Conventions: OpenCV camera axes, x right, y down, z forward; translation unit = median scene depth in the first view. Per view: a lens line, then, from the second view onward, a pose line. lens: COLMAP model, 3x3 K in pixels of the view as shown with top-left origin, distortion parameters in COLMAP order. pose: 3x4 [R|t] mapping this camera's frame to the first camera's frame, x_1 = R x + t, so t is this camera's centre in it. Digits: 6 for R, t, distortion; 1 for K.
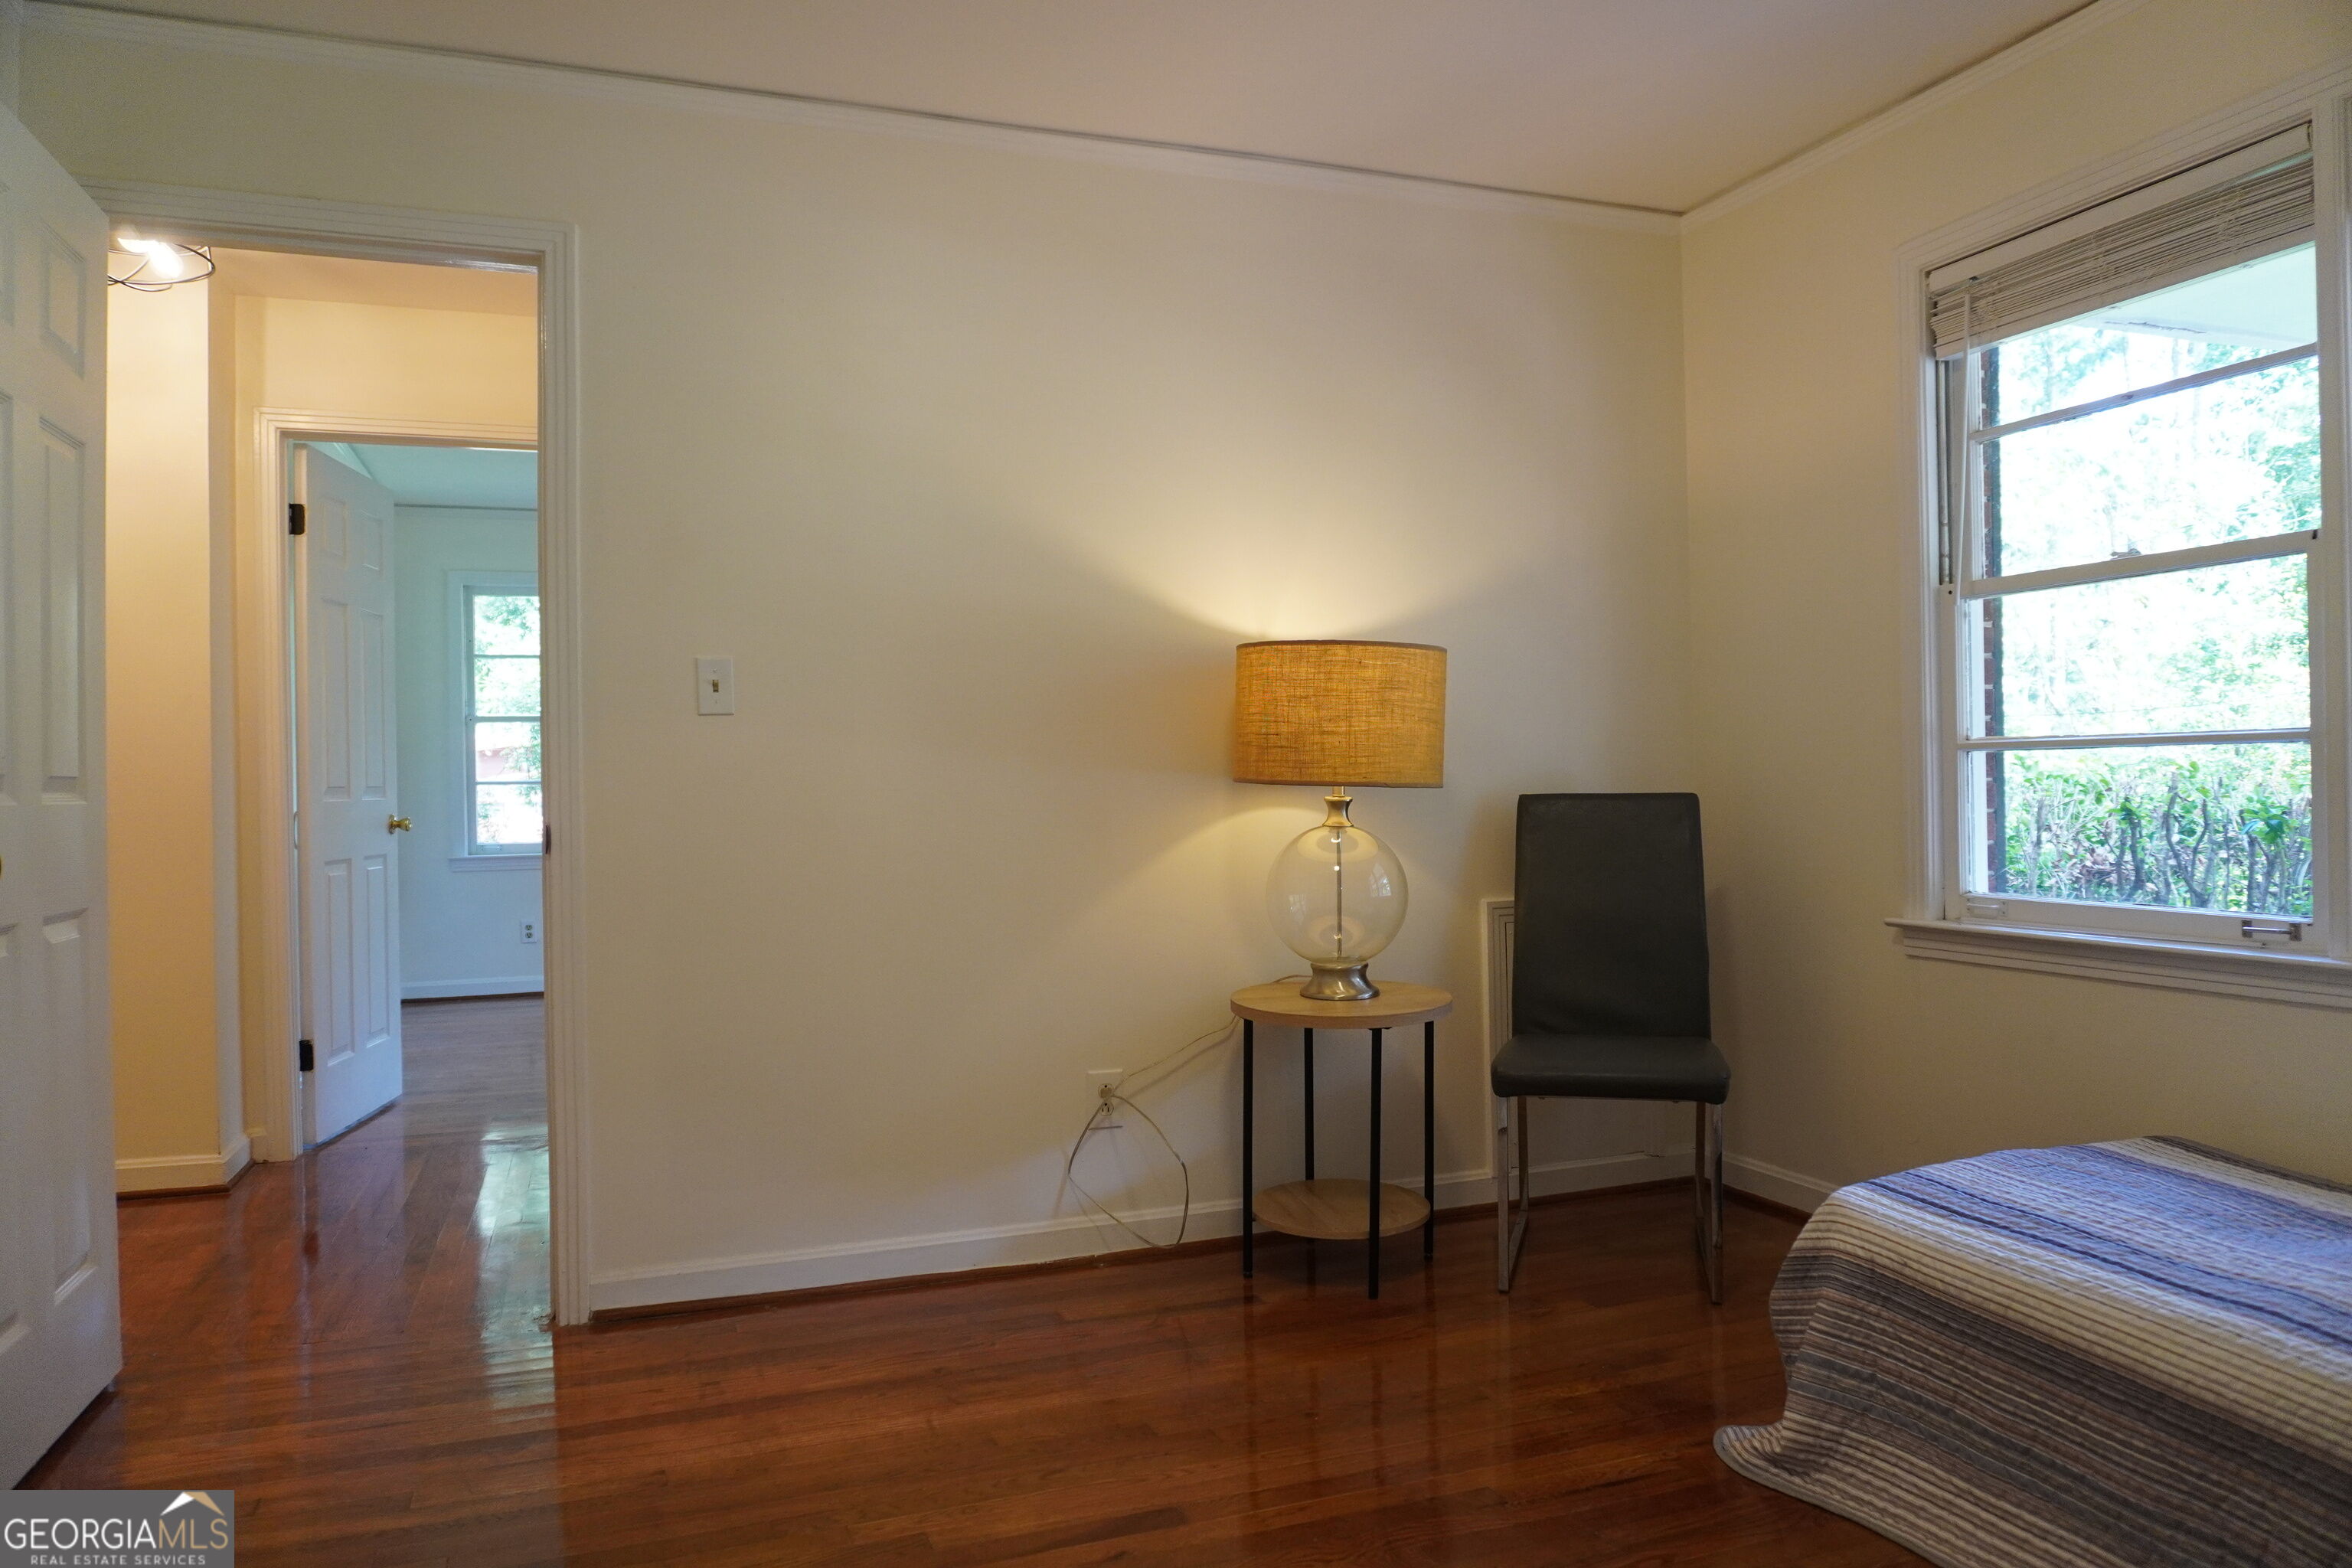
lens RADIAL K [[1600.1, 0, 1179.1], [0, 1600.1, 781.2], [0, 0, 1]] dist [-0.038643, 0.005497]
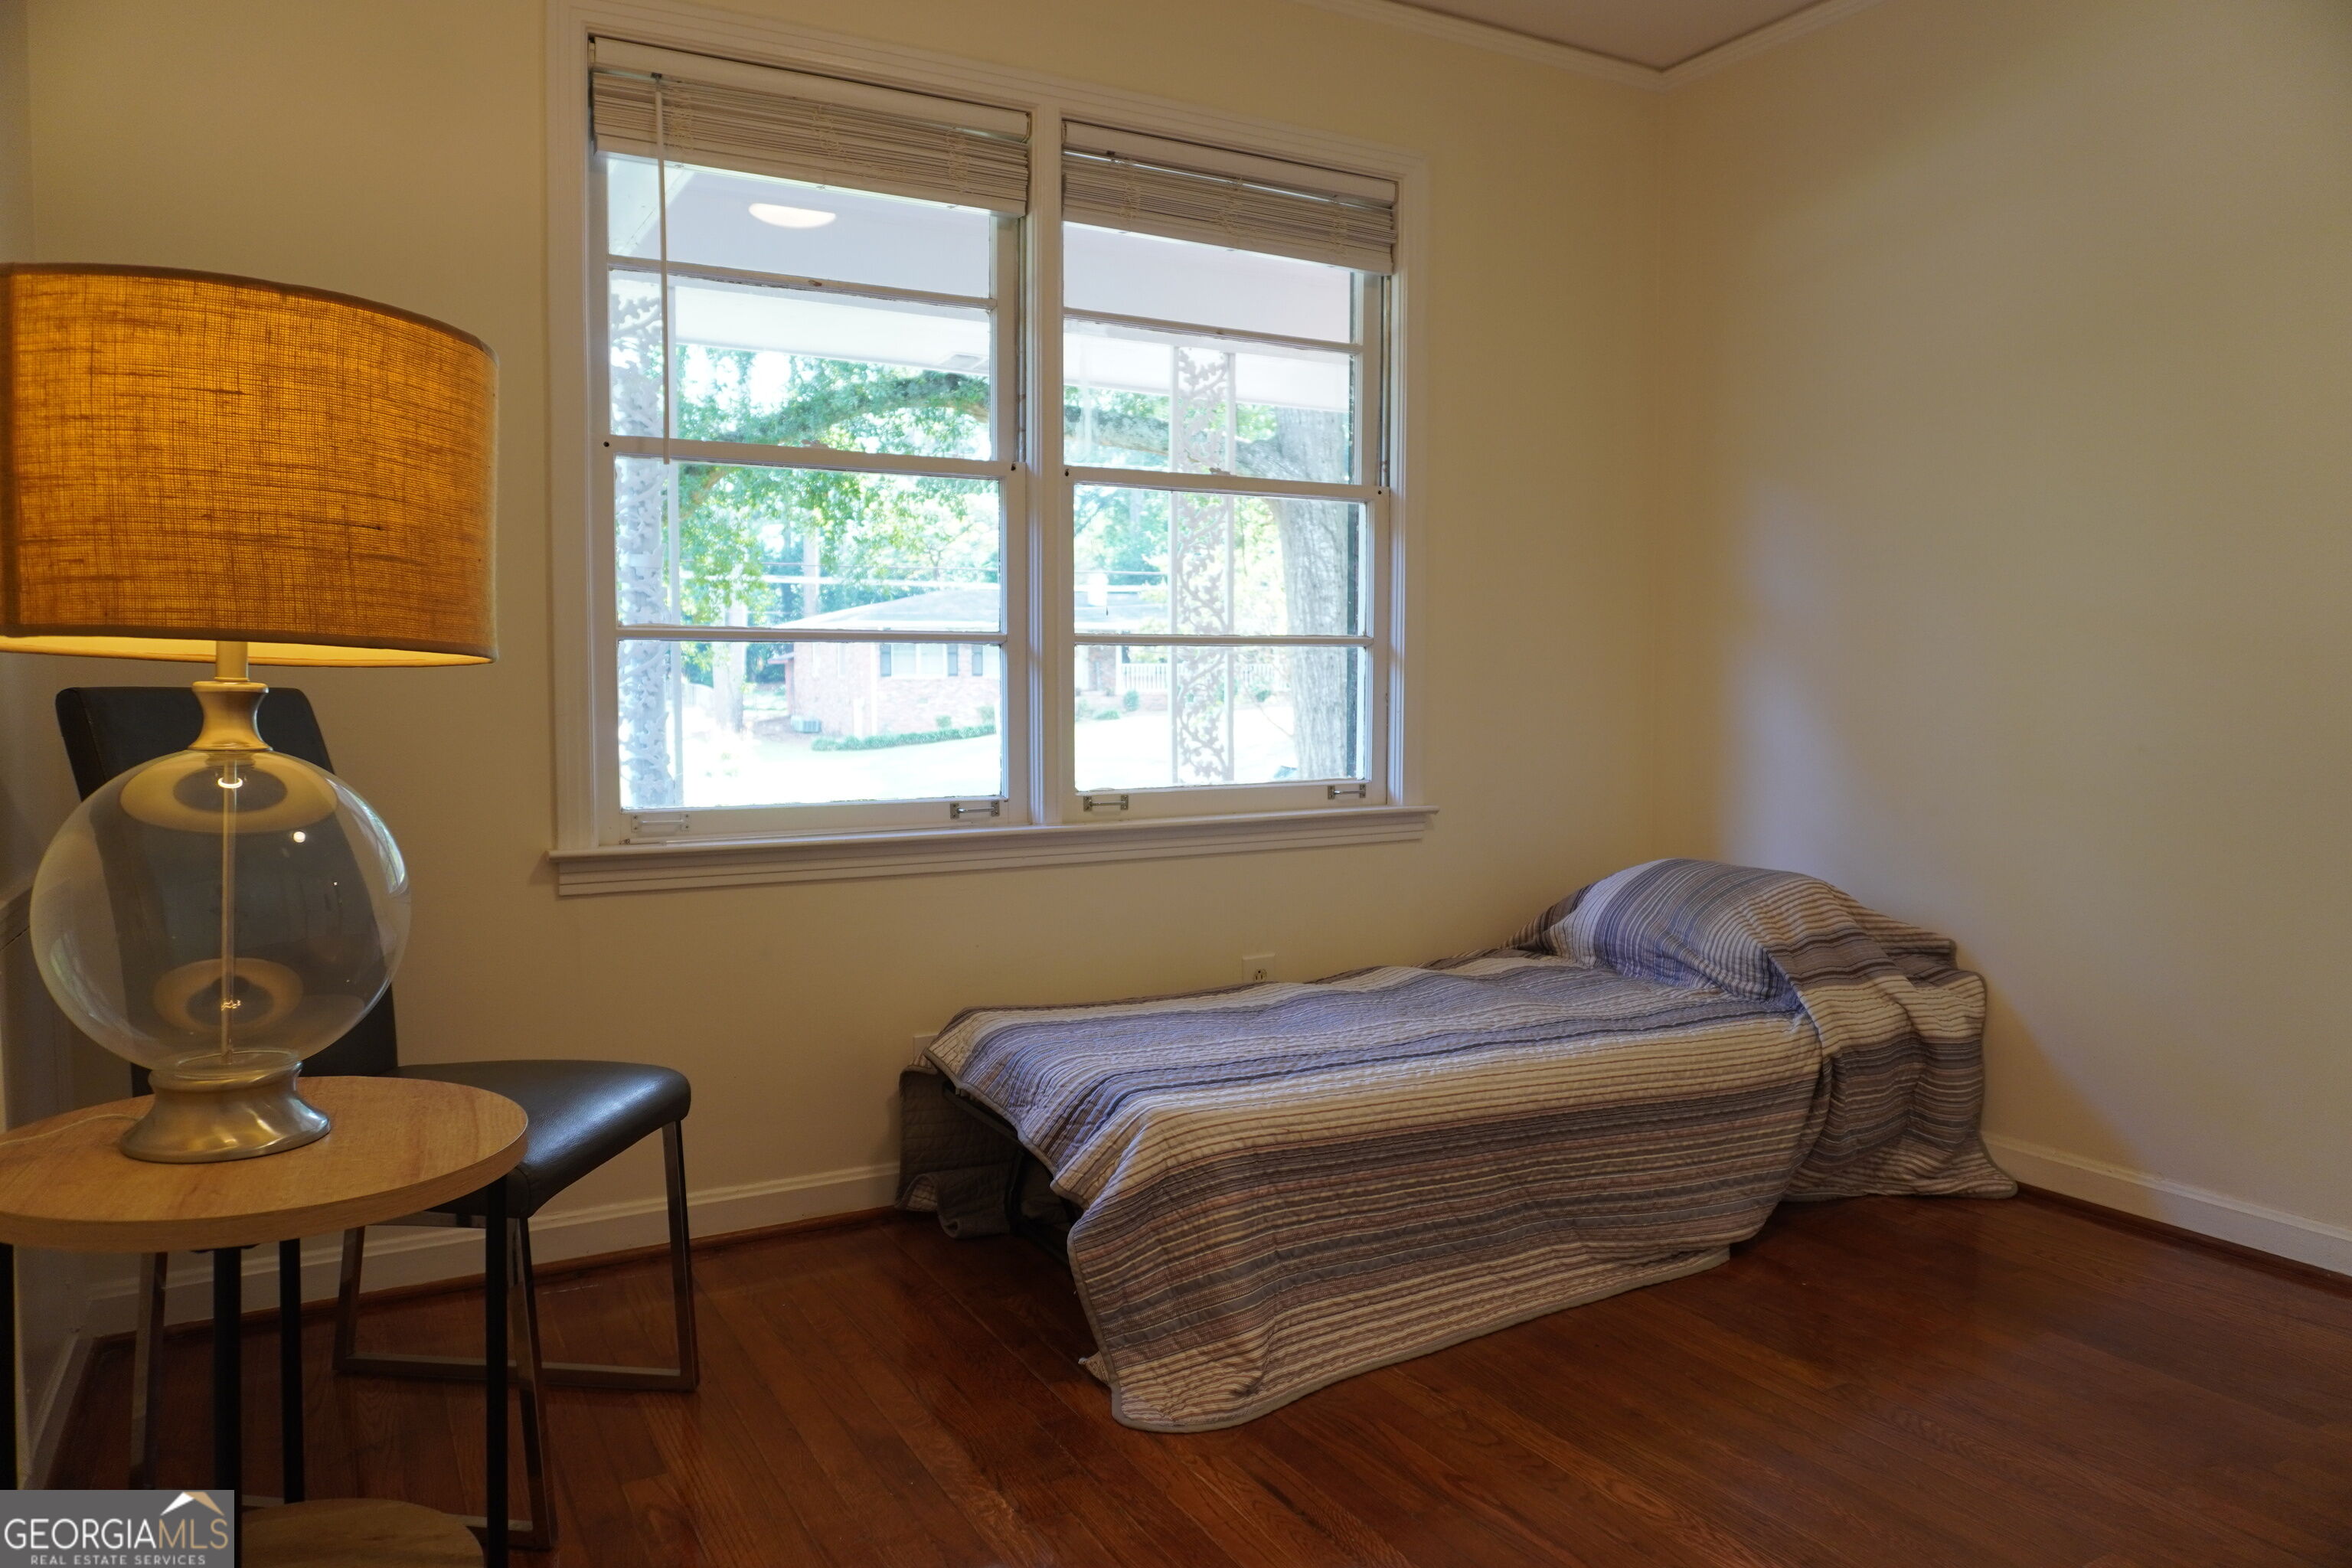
lens RADIAL K [[1600.1, 0, 1174.7], [0, 1600.1, 778.4], [0, 0, 1]] dist [-0.038643, 0.005497]
pose [[-0.174156, -0.042246, 0.983812, -0.535709], [0.003337, 0.999048, 0.043491, 0.026205], [-0.984712, 0.010857, -0.173849, 1.216811]]
